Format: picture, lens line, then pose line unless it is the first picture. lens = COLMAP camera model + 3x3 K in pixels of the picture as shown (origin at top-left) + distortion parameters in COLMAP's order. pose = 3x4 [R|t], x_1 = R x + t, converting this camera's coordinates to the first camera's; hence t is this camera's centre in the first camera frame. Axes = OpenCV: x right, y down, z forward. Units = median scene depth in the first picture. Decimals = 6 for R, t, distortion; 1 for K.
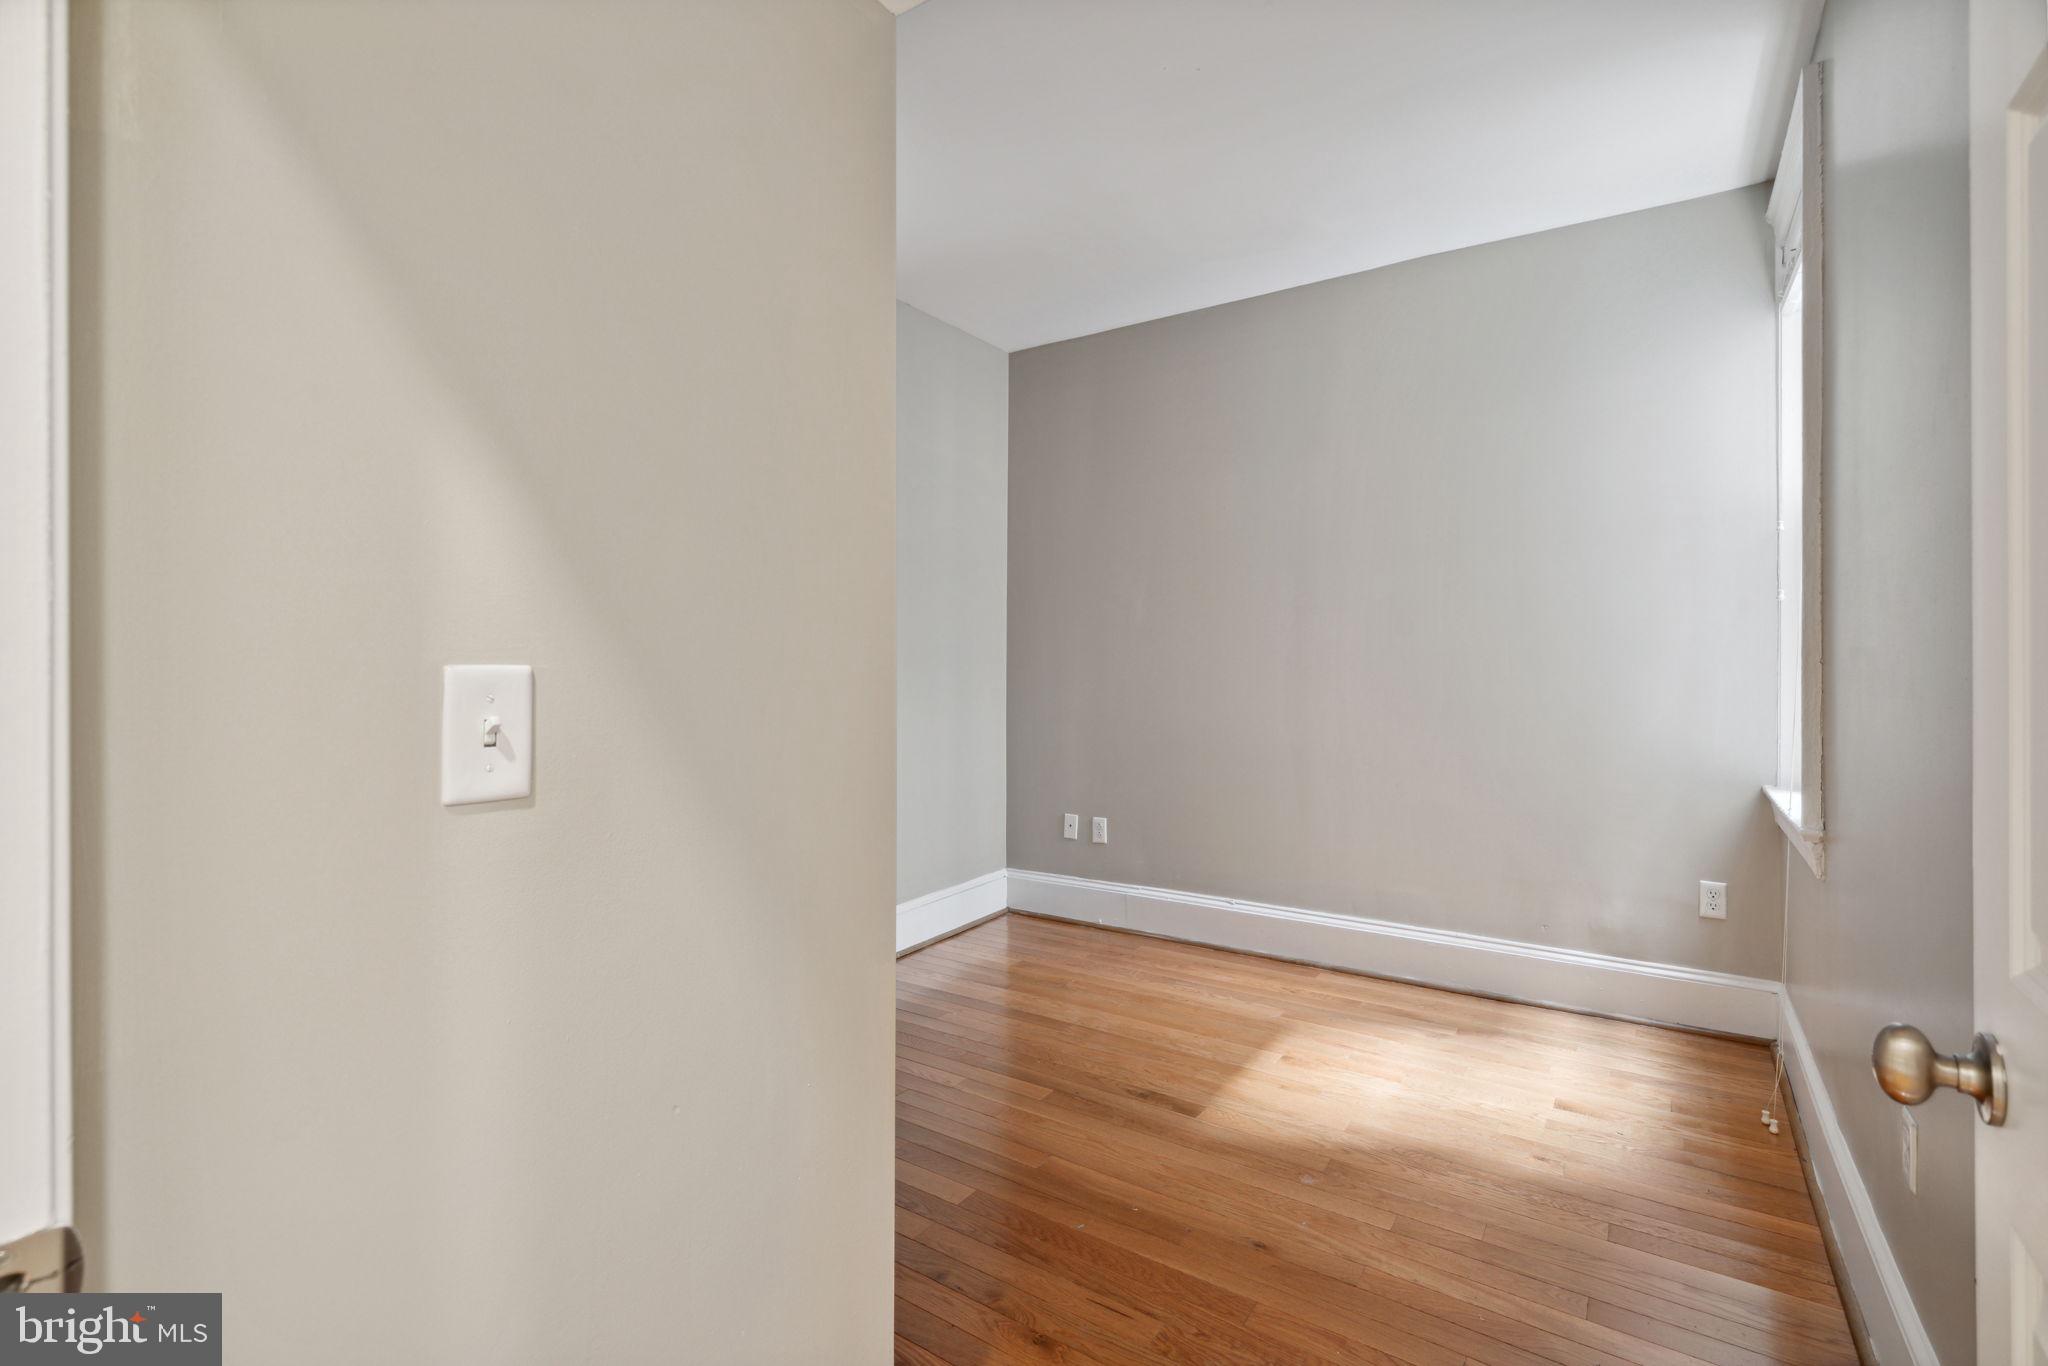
lens RADIAL K [[926.0, 0, 1021.8], [0, 926.0, 674.4], [0, 0, 1]] dist [-0.000721, 0.000447]
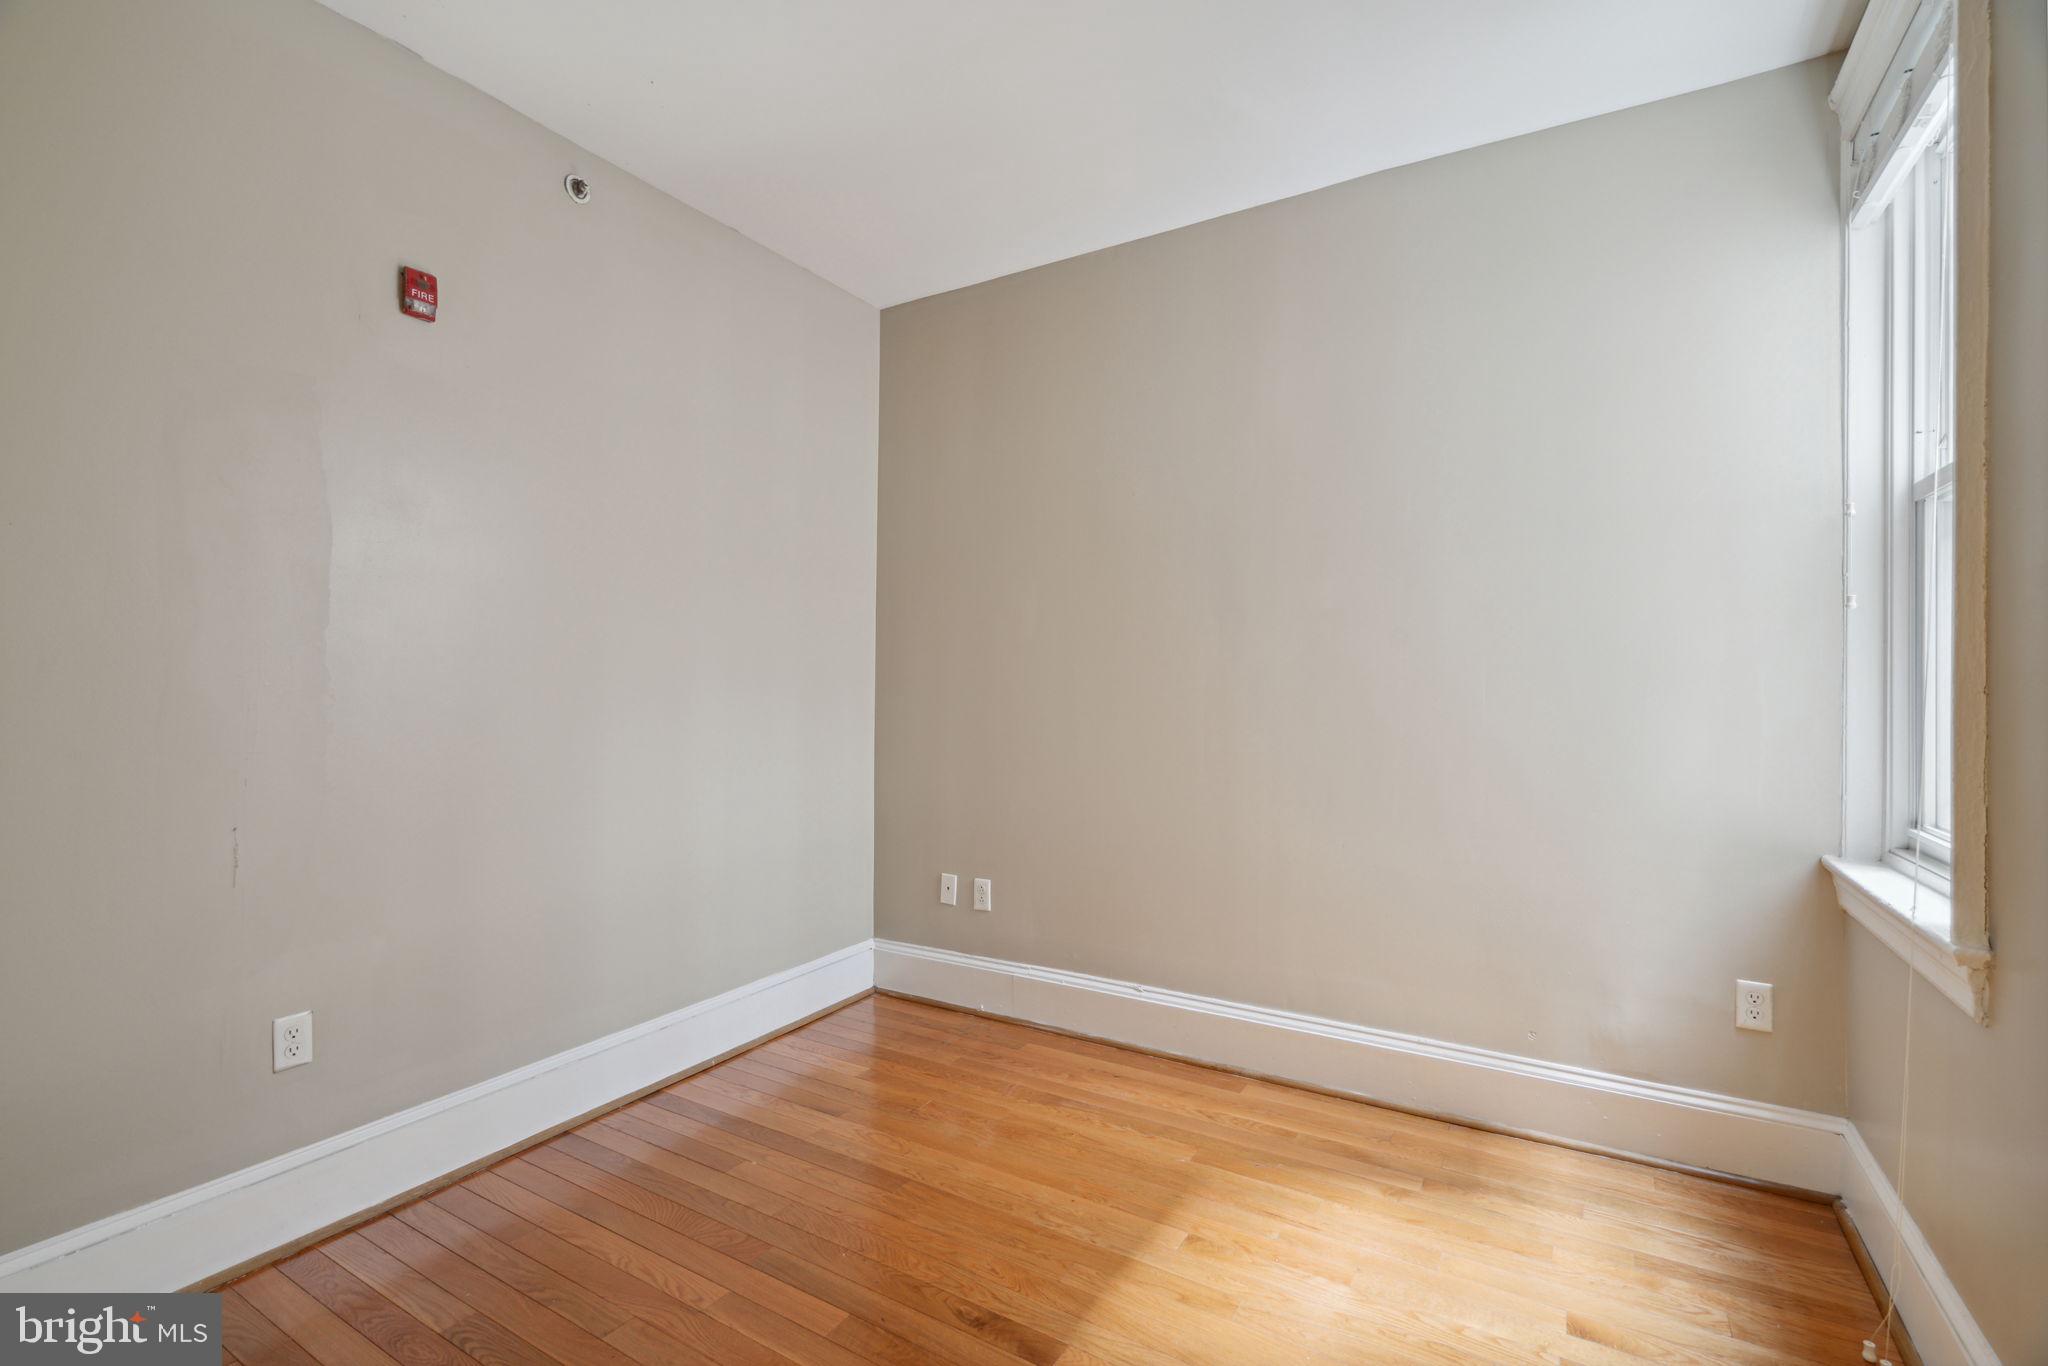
lens RADIAL K [[916.0, 0, 1020.0], [0, 916.0, 698.7], [0, 0, 1]] dist [-0.001292, 0.000172]
pose [[0.998764, 0.005168, 0.049425, 0.106560], [-0.005113, 0.999986, -0.001239, -0.003155], [-0.049430, 0.000985, 0.998777, 0.275863]]
